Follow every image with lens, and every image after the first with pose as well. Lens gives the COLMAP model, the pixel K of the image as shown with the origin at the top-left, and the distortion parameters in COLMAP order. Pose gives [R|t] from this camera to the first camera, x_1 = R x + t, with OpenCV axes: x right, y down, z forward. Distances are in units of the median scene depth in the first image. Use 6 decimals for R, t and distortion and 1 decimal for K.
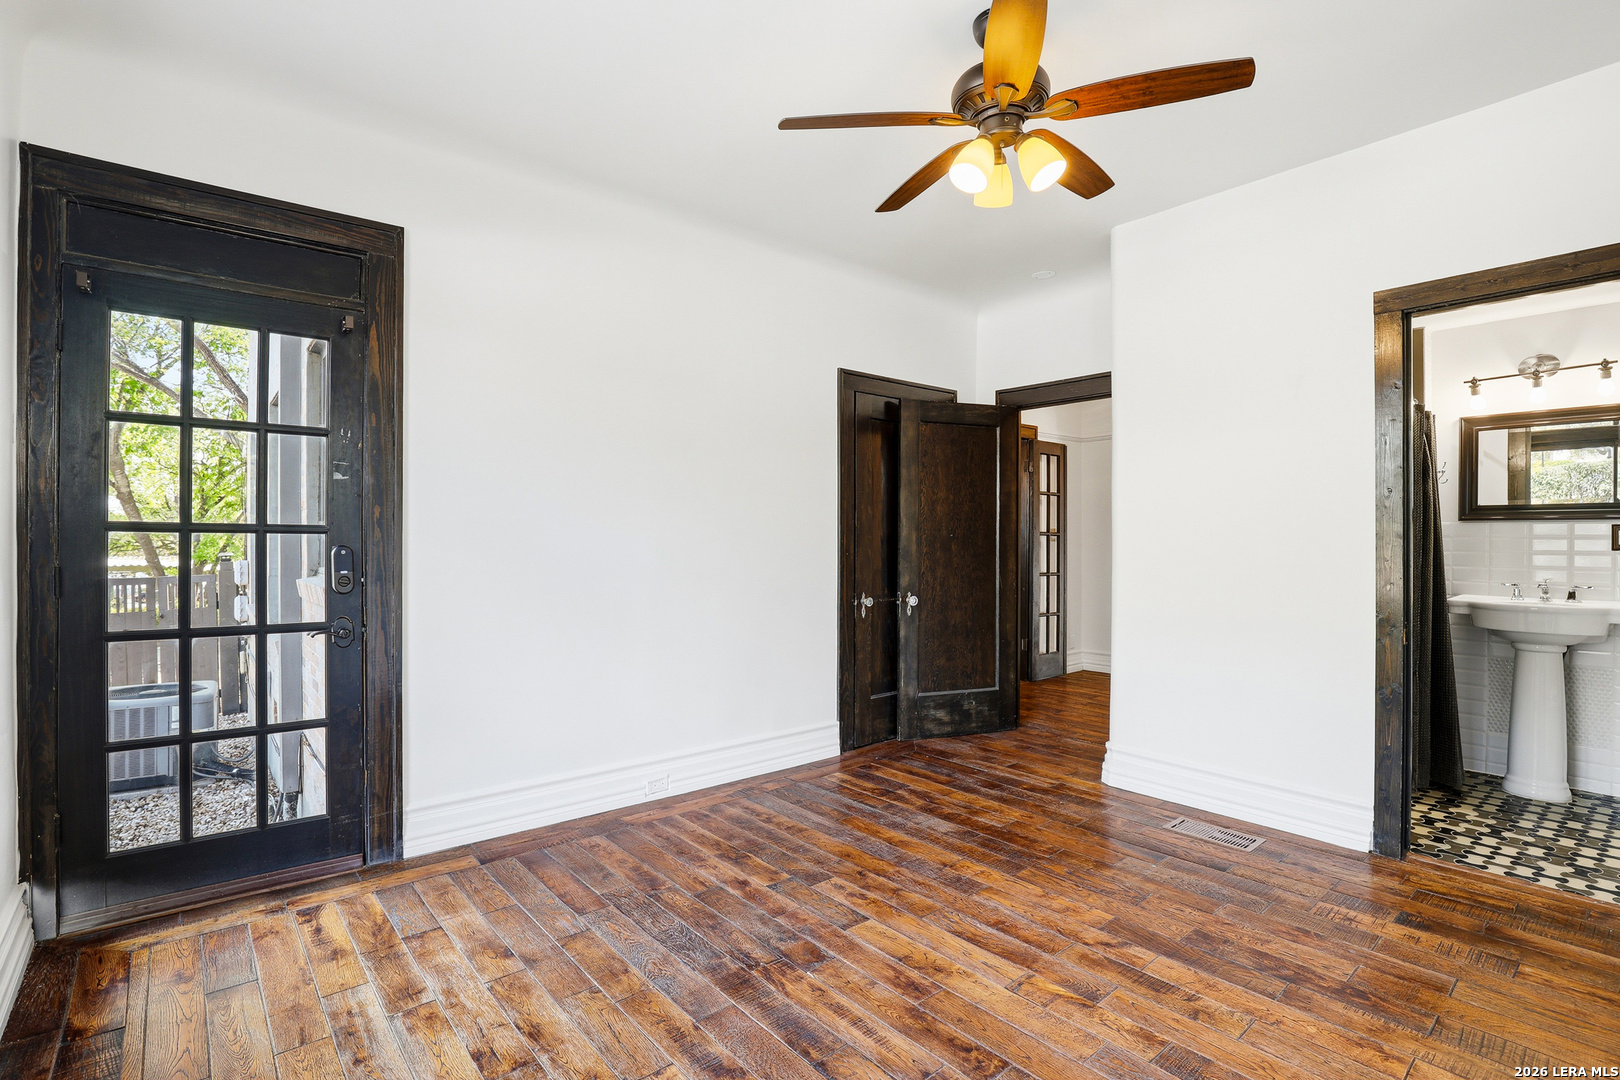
lens RADIAL K [[752.6, 0, 812.7], [0, 752.6, 542.1], [0, 0, 1]] dist [-0.027325, 0.002425]
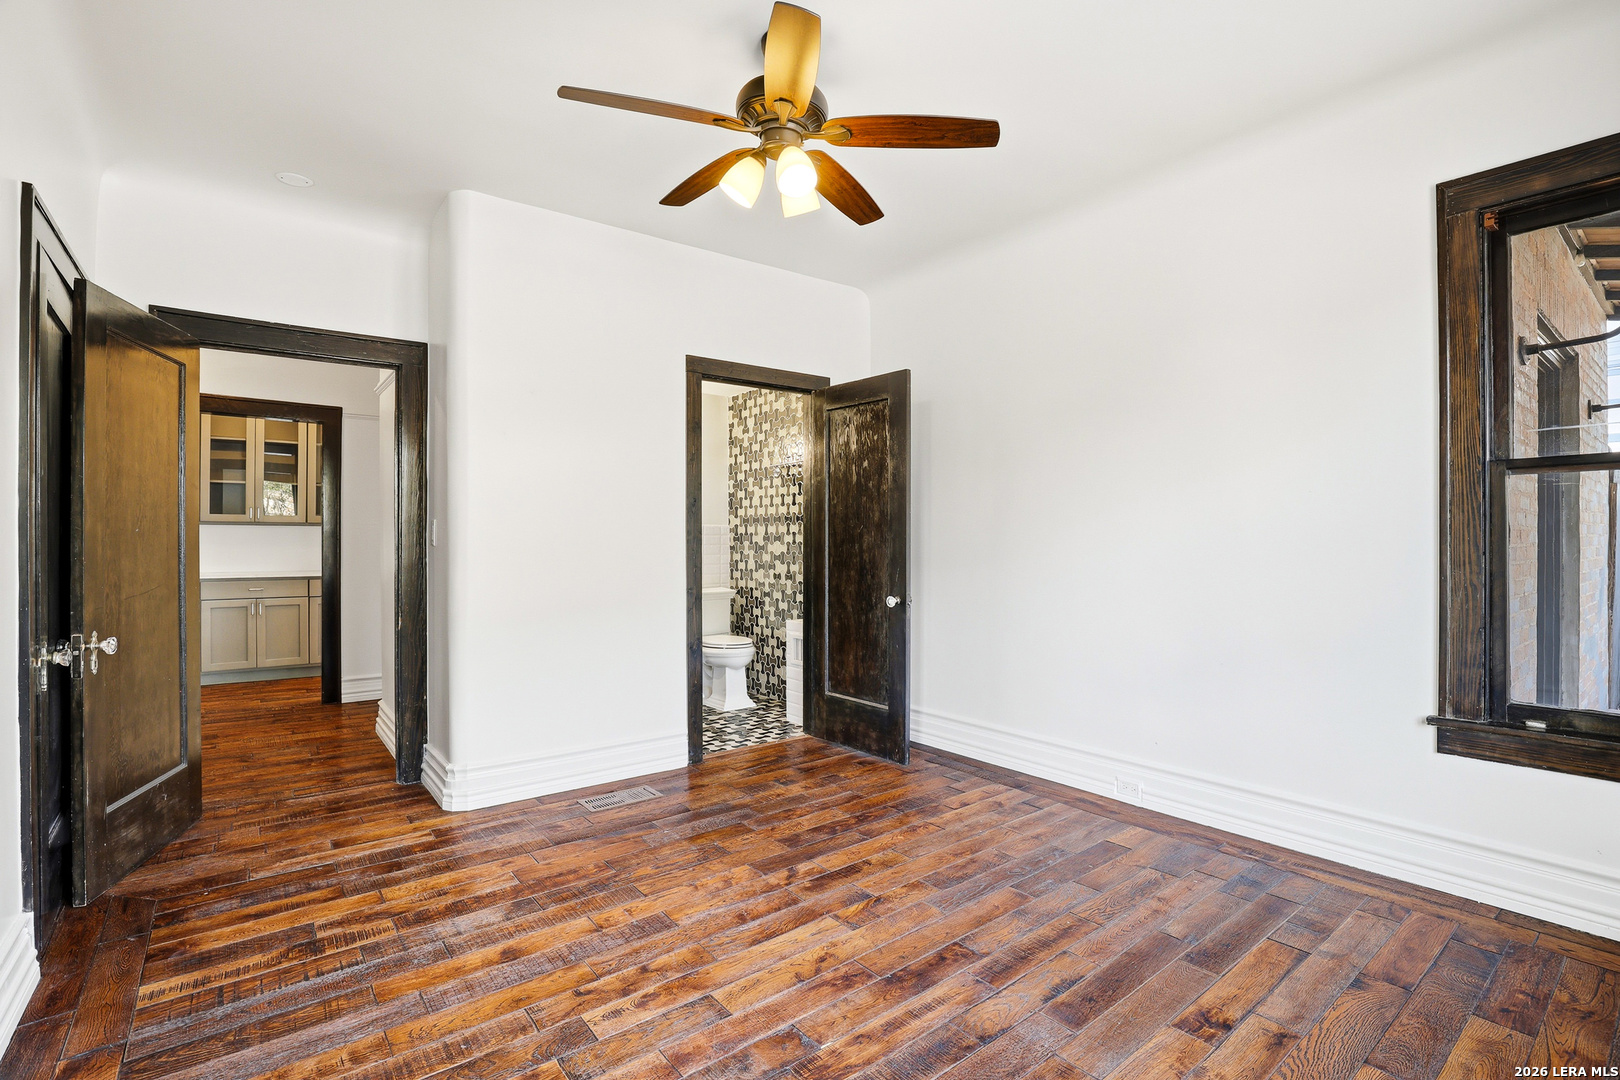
lens RADIAL K [[752.6, 0, 811.7], [0, 752.6, 535.4], [0, 0, 1]] dist [-0.027325, 0.002425]
pose [[0.045225, 0.000997, 0.998976, -0.622762], [0.006567, 0.999978, -0.001296, -0.000132], [-0.998955, 0.006619, 0.045217, 0.713123]]
